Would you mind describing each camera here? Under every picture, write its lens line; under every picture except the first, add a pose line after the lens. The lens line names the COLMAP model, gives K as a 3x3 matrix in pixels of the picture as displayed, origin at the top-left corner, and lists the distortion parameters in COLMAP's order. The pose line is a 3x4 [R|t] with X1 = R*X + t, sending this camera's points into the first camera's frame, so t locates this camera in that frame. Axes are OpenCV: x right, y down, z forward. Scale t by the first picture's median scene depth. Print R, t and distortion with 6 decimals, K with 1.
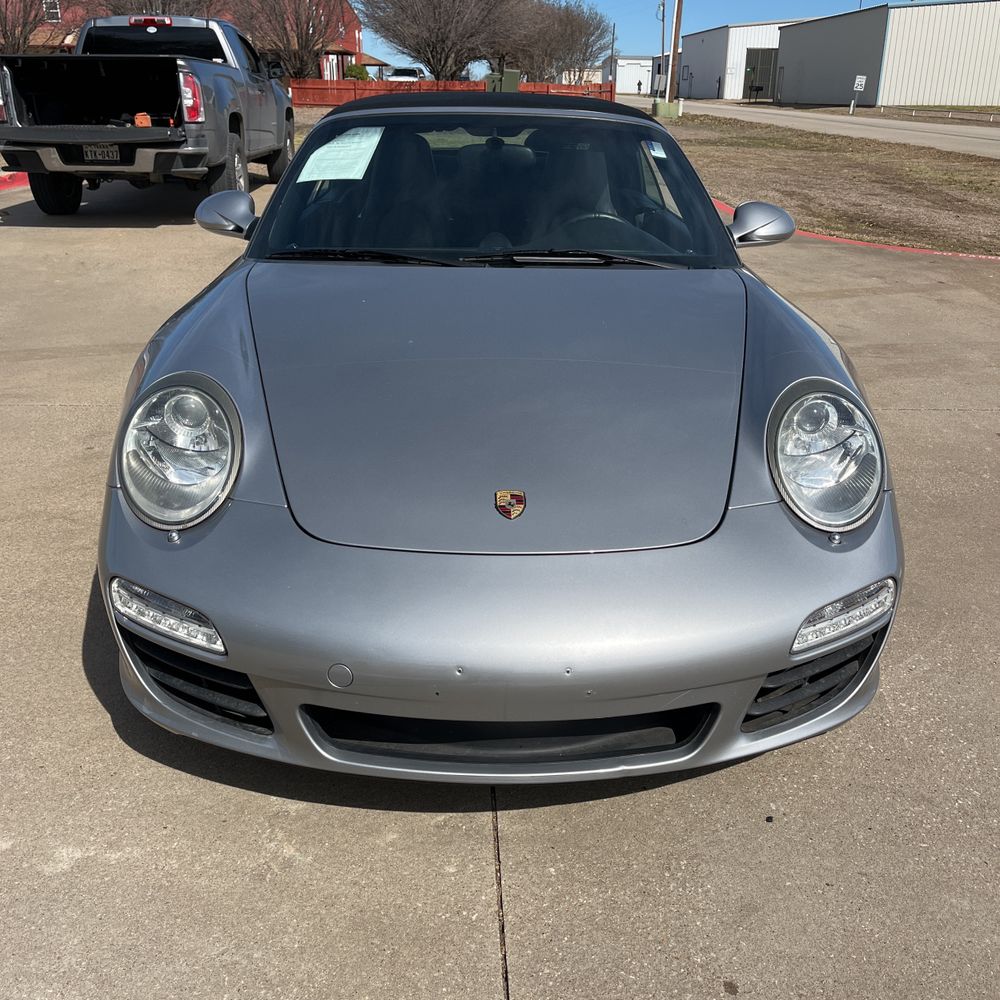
lens RADIAL K [[988.8, 0, 500.0], [0, 988.8, 500.0], [0, 0, 1]] dist [0.044713, -0.038157]
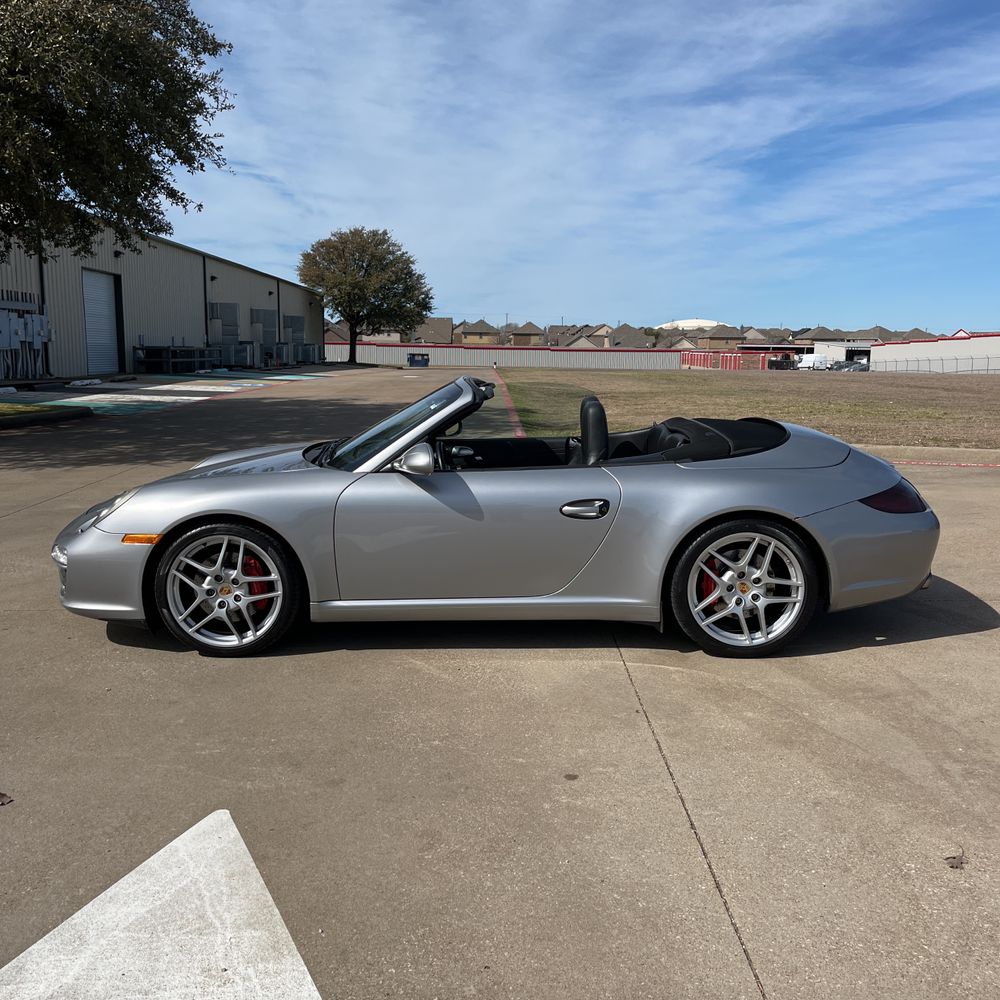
lens RADIAL K [[989.5, 0, 486.2], [0, 989.5, 500.2], [0, 0, 1]] dist [0.030122, -0.003198]
pose [[-0.028240, 0.139790, -0.989778, 0.612100], [-0.386688, 0.911557, 0.139775, -0.170675], [0.921778, 0.386683, 0.028312, 0.402711]]
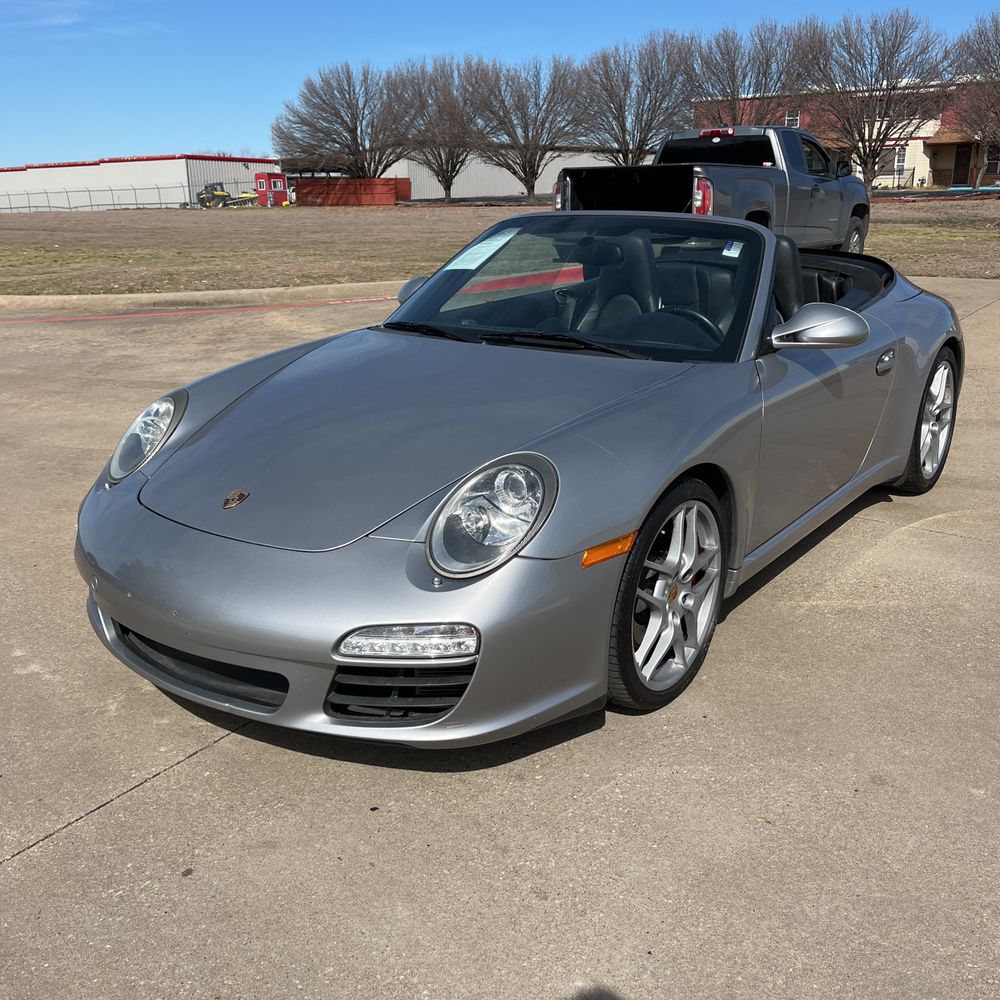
lens RADIAL K [[988.8, 0, 500.0], [0, 988.8, 500.0], [0, 0, 1]] dist [0.044713, -0.038157]
pose [[0.787405, 0.167060, -0.593366, 0.231576], [-0.216677, 0.976161, -0.012699, -0.011825], [0.577099, 0.138568, 0.804832, 0.021621]]
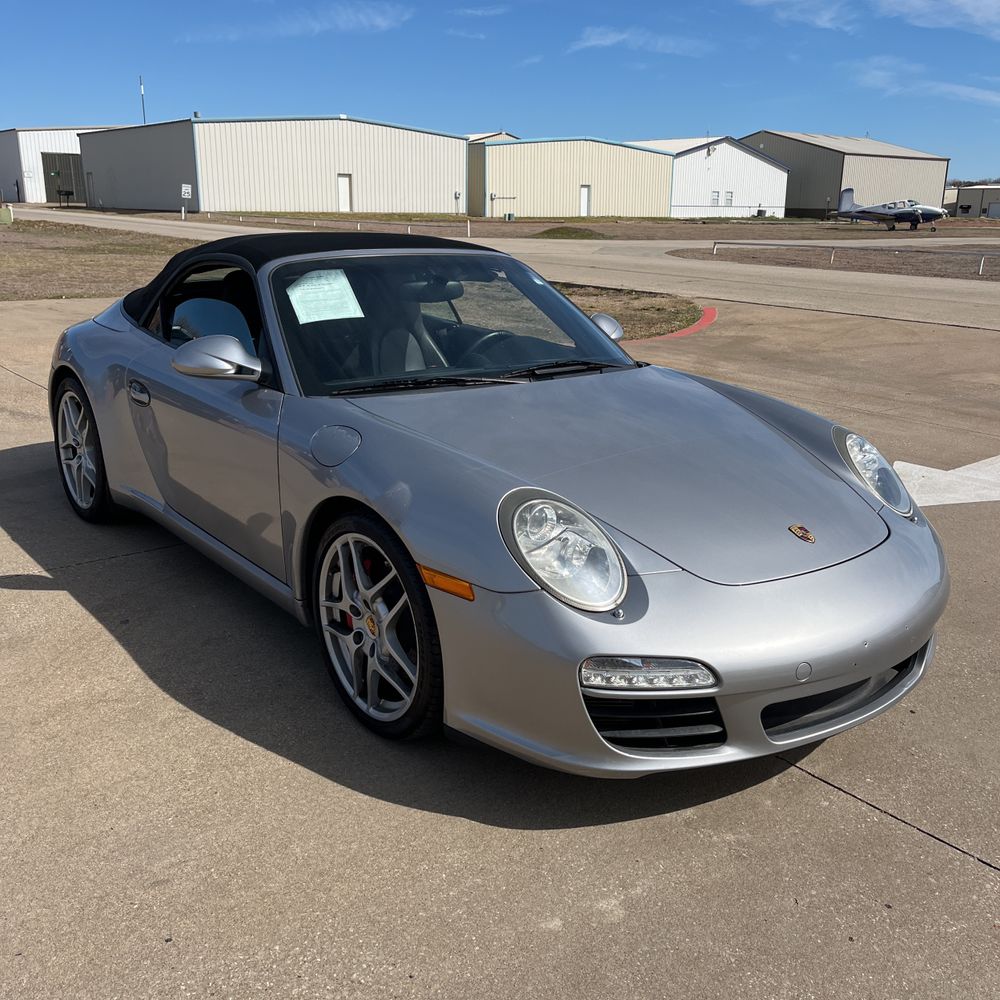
lens RADIAL K [[987.7, 0, 481.3], [0, 987.7, 515.0], [0, 0, 1]] dist [0.048486, -0.043905]
pose [[0.811724, -0.175236, 0.557132, -0.240604], [0.218380, 0.975799, -0.011254, -0.022824], [-0.541677, 0.130802, 0.830348, 0.013330]]
